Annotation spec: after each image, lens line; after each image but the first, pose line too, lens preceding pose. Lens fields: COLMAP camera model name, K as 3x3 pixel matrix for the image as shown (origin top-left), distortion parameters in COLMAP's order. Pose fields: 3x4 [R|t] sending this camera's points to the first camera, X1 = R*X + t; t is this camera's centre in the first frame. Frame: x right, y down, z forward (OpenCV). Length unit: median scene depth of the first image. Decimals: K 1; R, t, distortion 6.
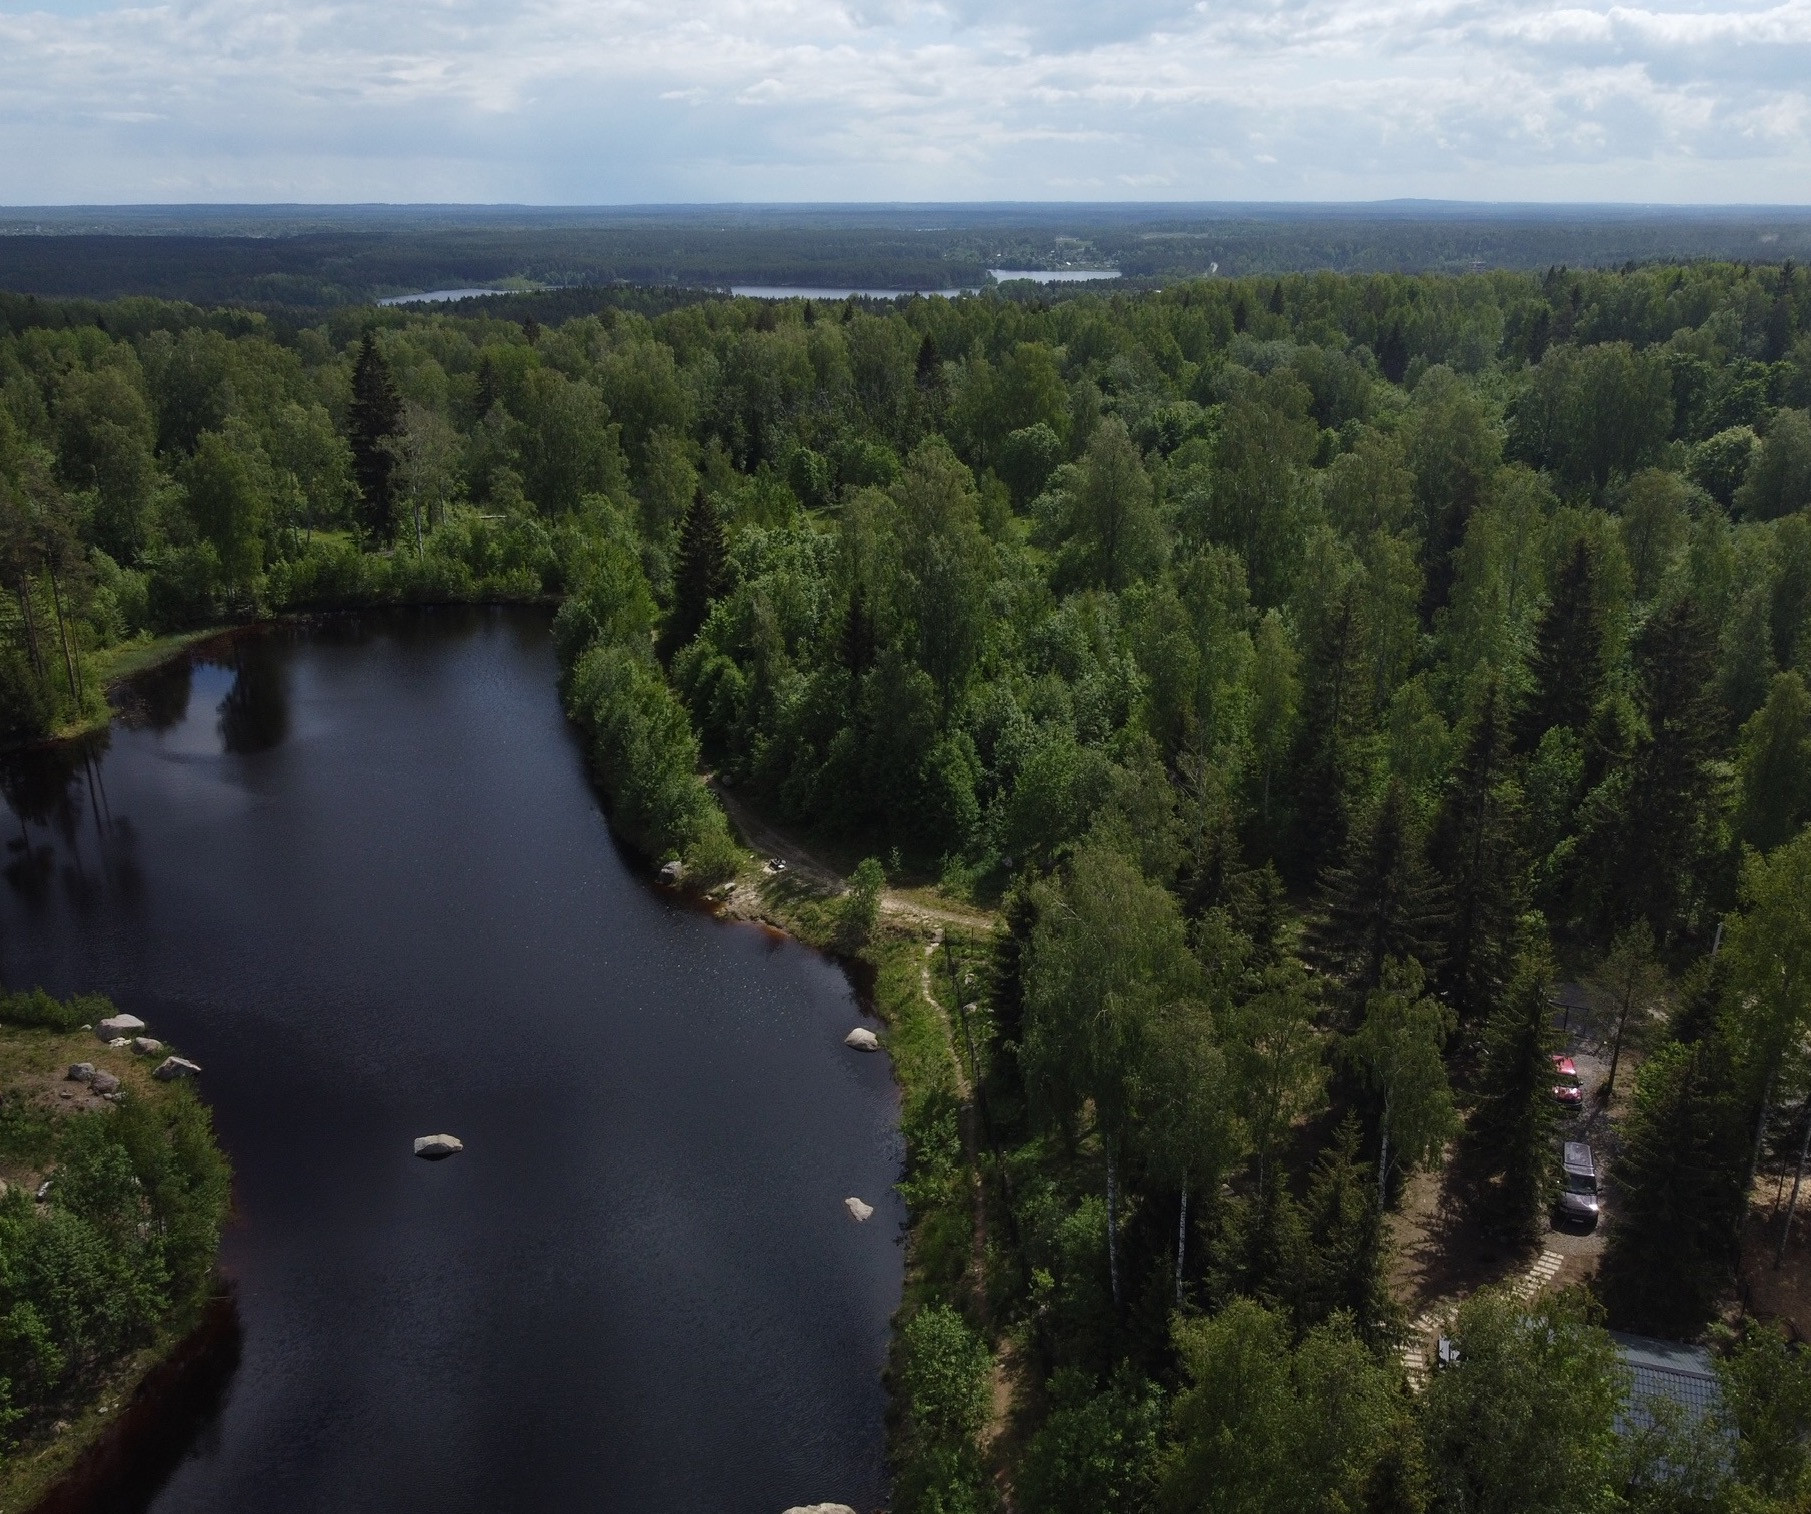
lens RADIAL K [[1563.6, 0, 905.5], [0, 1563.6, 757.0], [0, 0, 1]] dist [-0.002874, -0.008669]
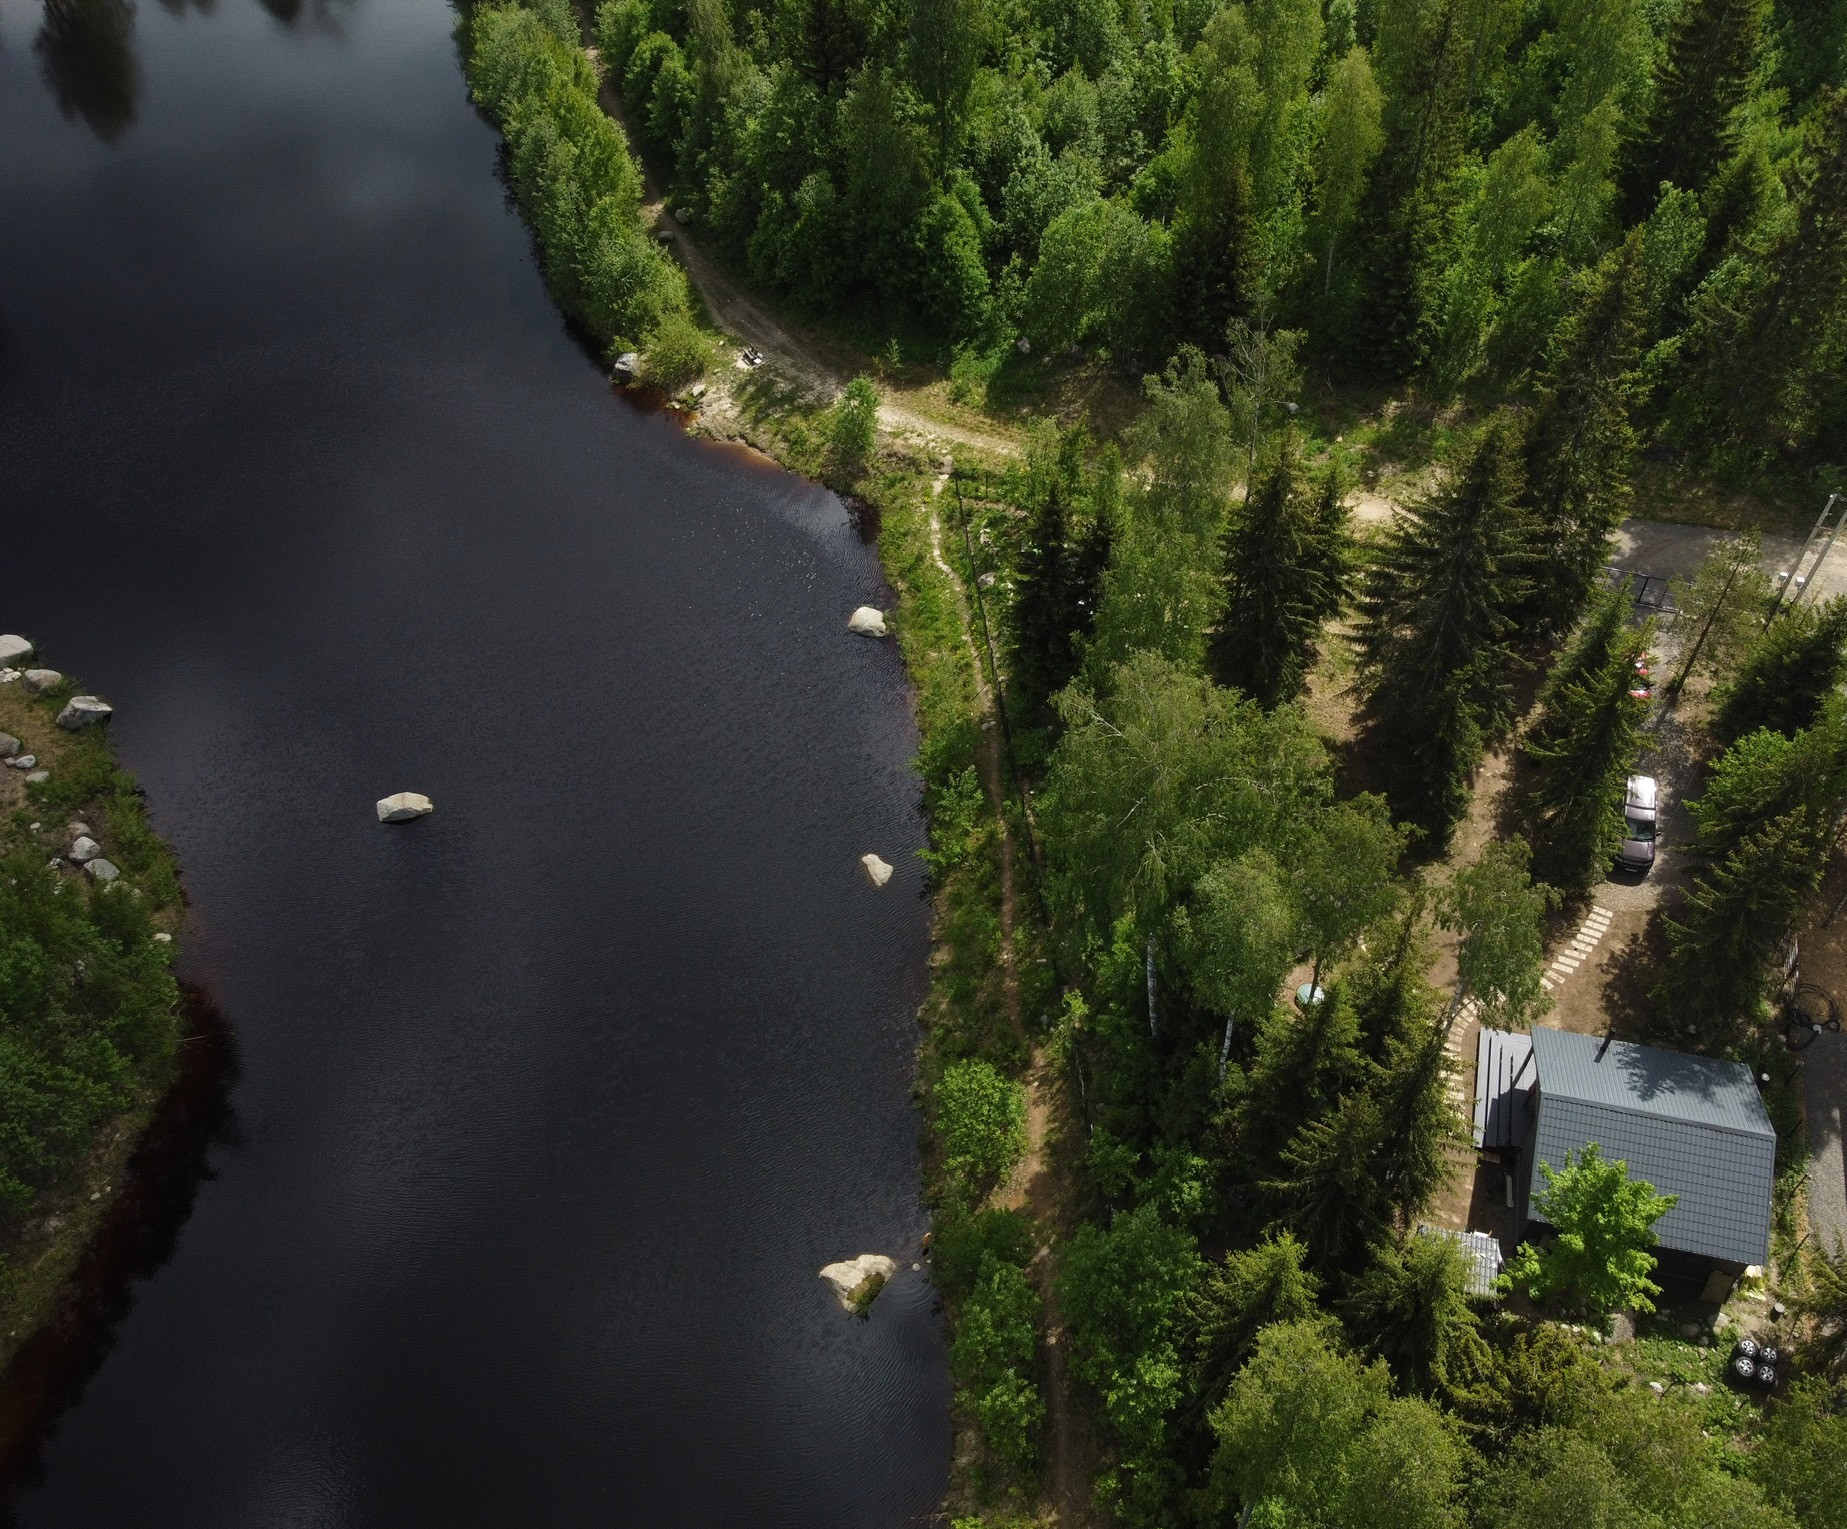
lens RADIAL K [[1567.6, 0, 1038.4], [0, 1567.6, 764.0], [0, 0, 1]] dist [-0.006762, -0.007373]
pose [[0.996669, -0.055149, 0.060075, 0.009299], [0.018872, 0.872642, 0.487996, -0.153519], [-0.079337, -0.485237, 0.870776, 0.147073]]
